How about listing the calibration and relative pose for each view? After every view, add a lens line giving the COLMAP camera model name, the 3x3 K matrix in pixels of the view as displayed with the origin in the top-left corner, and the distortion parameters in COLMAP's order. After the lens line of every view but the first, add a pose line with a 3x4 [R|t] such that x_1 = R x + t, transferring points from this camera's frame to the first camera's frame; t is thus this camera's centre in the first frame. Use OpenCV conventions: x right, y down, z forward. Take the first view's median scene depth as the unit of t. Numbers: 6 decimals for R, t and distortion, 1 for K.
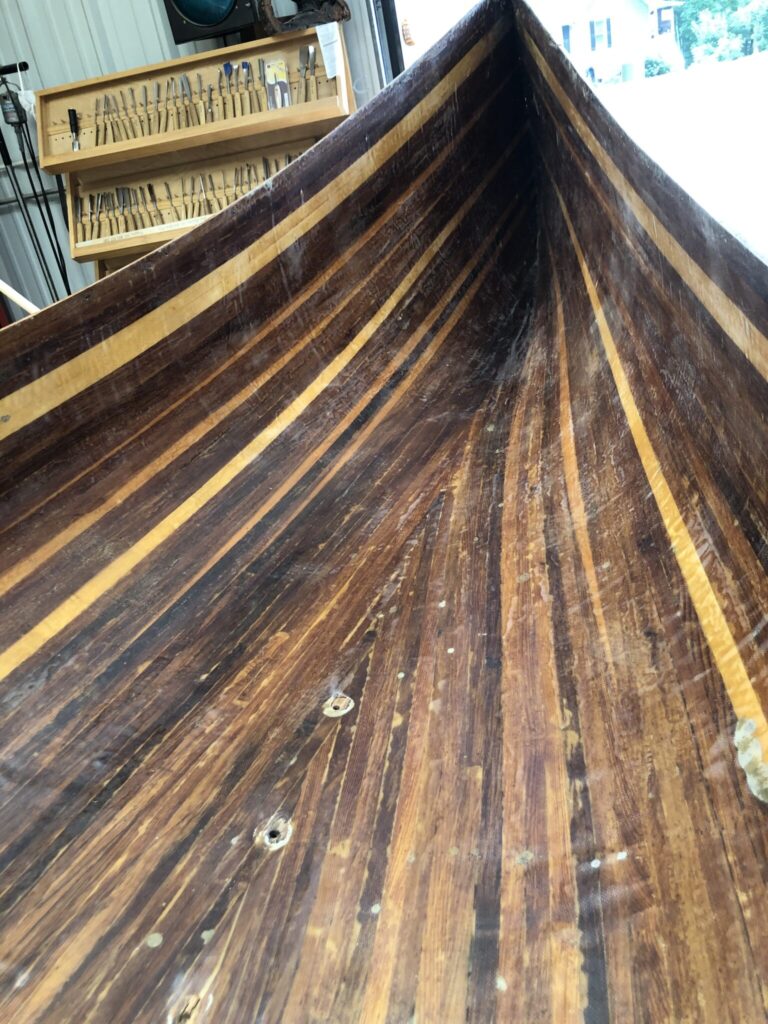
lens RADIAL K [[848.3, 0, 384.0], [0, 848.3, 512.0], [0, 0, 1]] dist [0.108972, -0.003590]
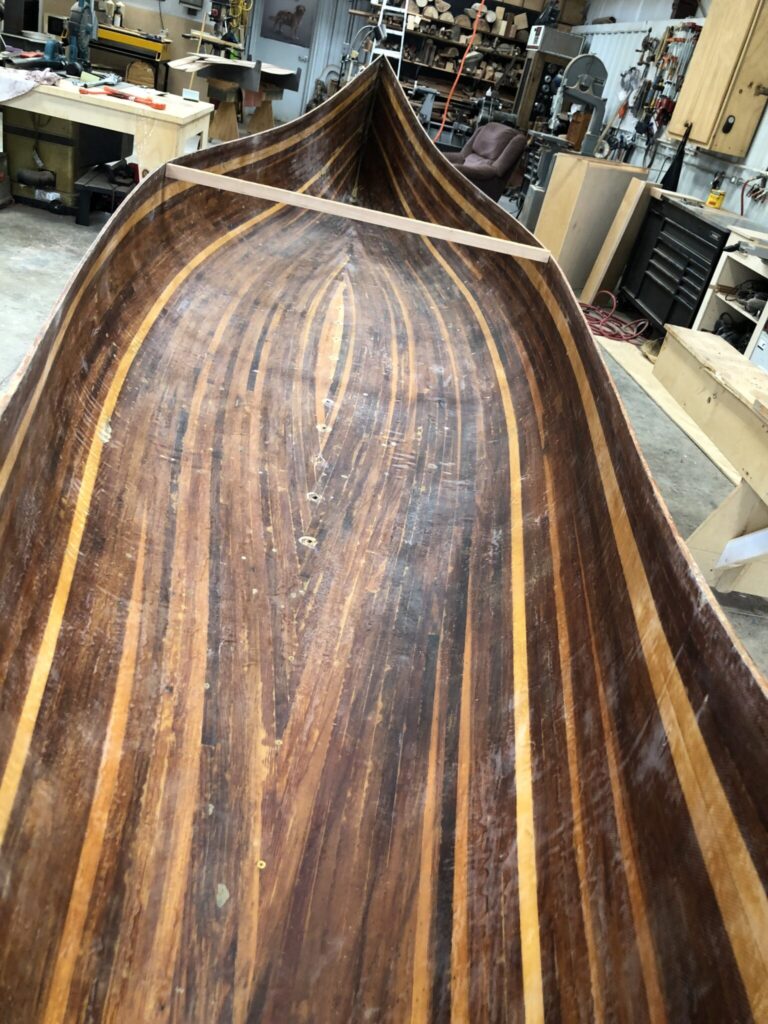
lens RADIAL K [[848.3, 0, 384.0], [0, 848.3, 512.0], [0, 0, 1]] dist [0.108972, -0.003590]
pose [[-0.957465, 0.118394, -0.263141, 0.166946], [-0.159315, 0.543442, 0.824190, -0.852633], [0.240581, 0.831056, -0.501465, 1.286123]]
